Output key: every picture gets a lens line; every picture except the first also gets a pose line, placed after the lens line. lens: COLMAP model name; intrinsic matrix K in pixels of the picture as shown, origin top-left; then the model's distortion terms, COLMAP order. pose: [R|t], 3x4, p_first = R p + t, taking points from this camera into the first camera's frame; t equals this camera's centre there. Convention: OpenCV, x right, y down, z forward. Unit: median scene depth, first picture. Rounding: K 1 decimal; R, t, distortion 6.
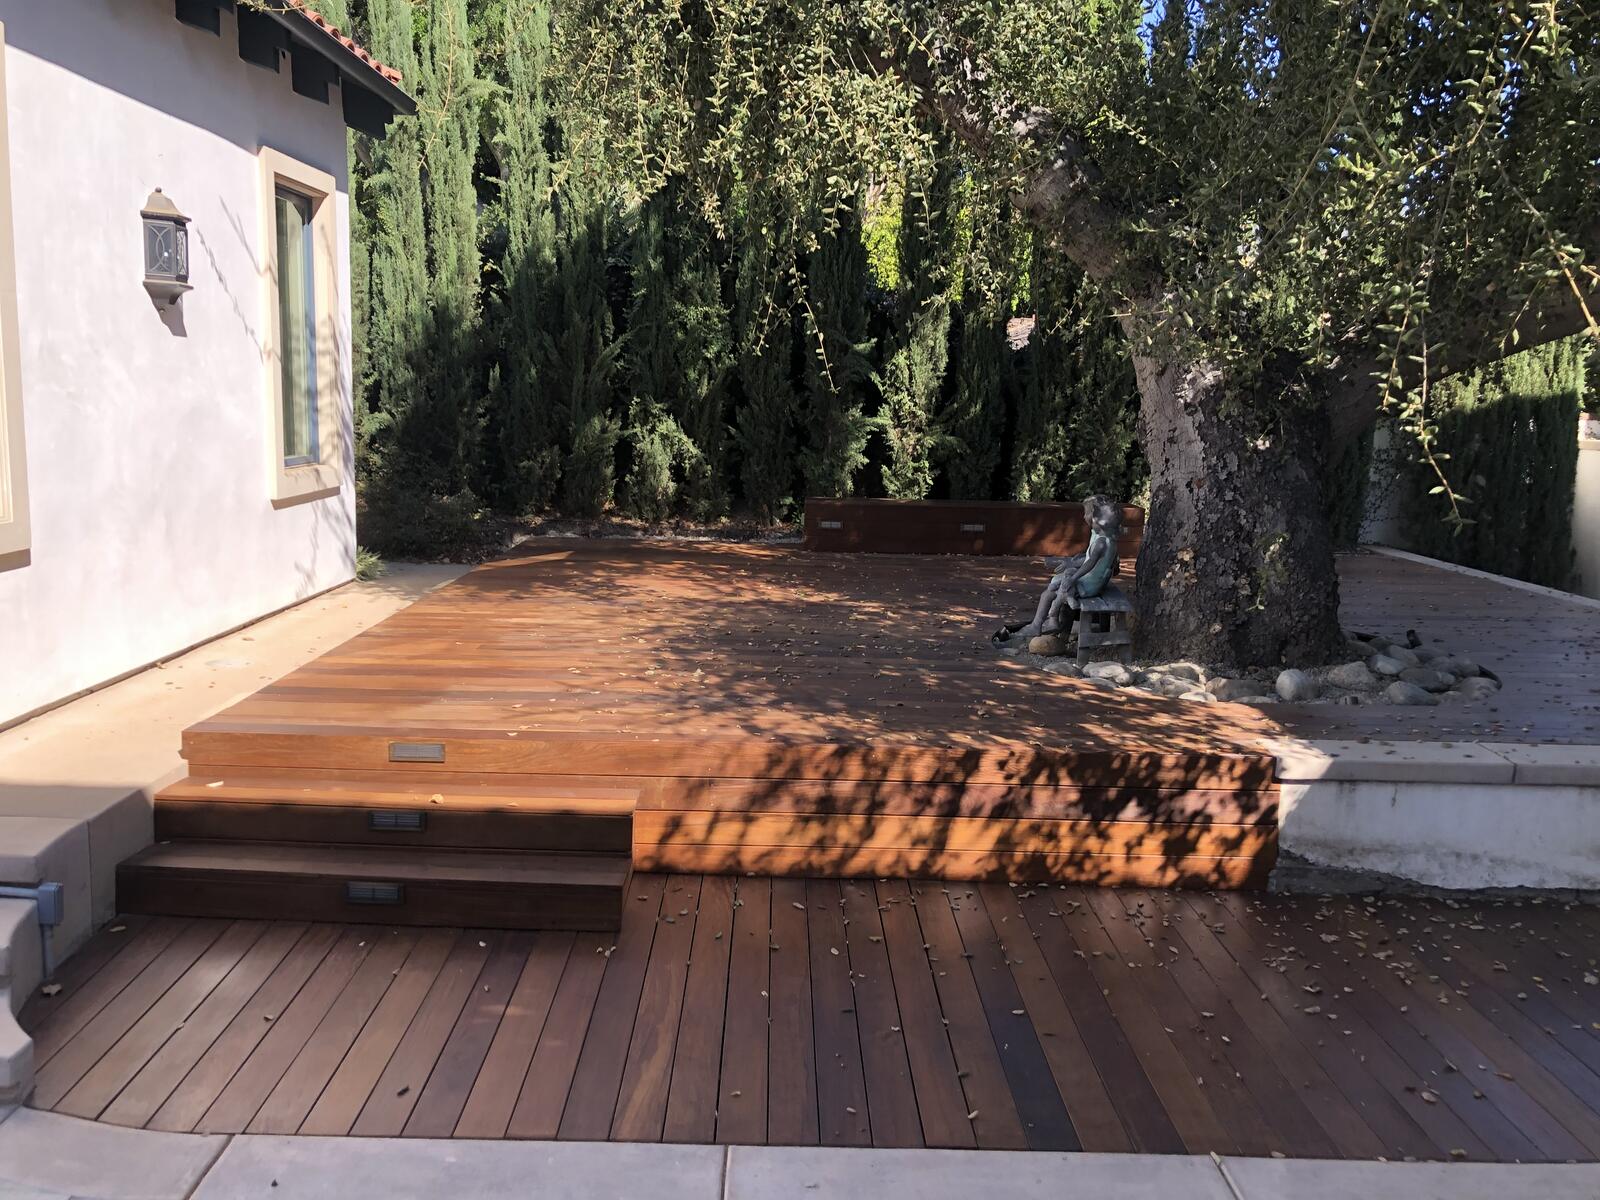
lens RADIAL K [[1300.3, 0, 791.2], [0, 1300.3, 602.4], [0, 0, 1]] dist [0.045985, -0.068100]
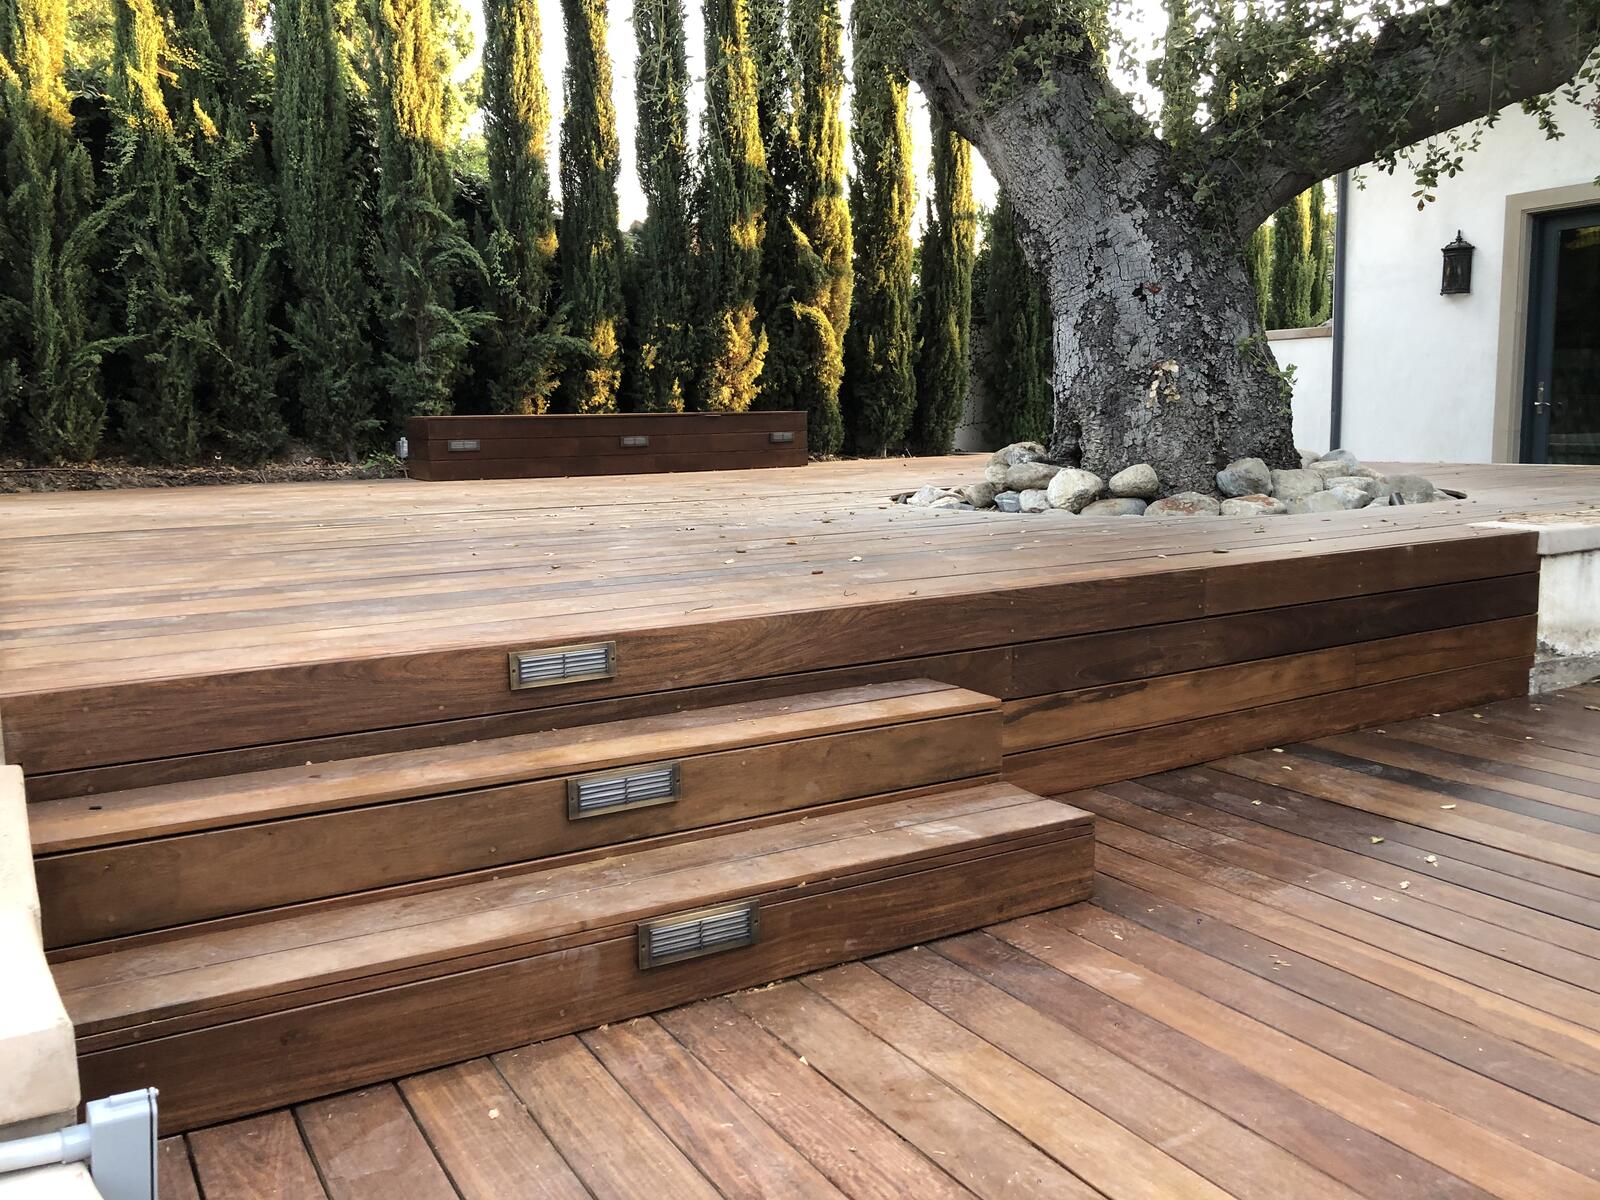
lens RADIAL K [[1300.3, 0, 798.9], [0, 1300.3, 588.3], [0, 0, 1]] dist [0.045985, -0.068100]
pose [[0.851392, -0.106214, 0.513663, -0.344782], [0.118632, 0.992900, 0.008679, 0.068586], [-0.510938, 0.053548, 0.857948, 0.391587]]
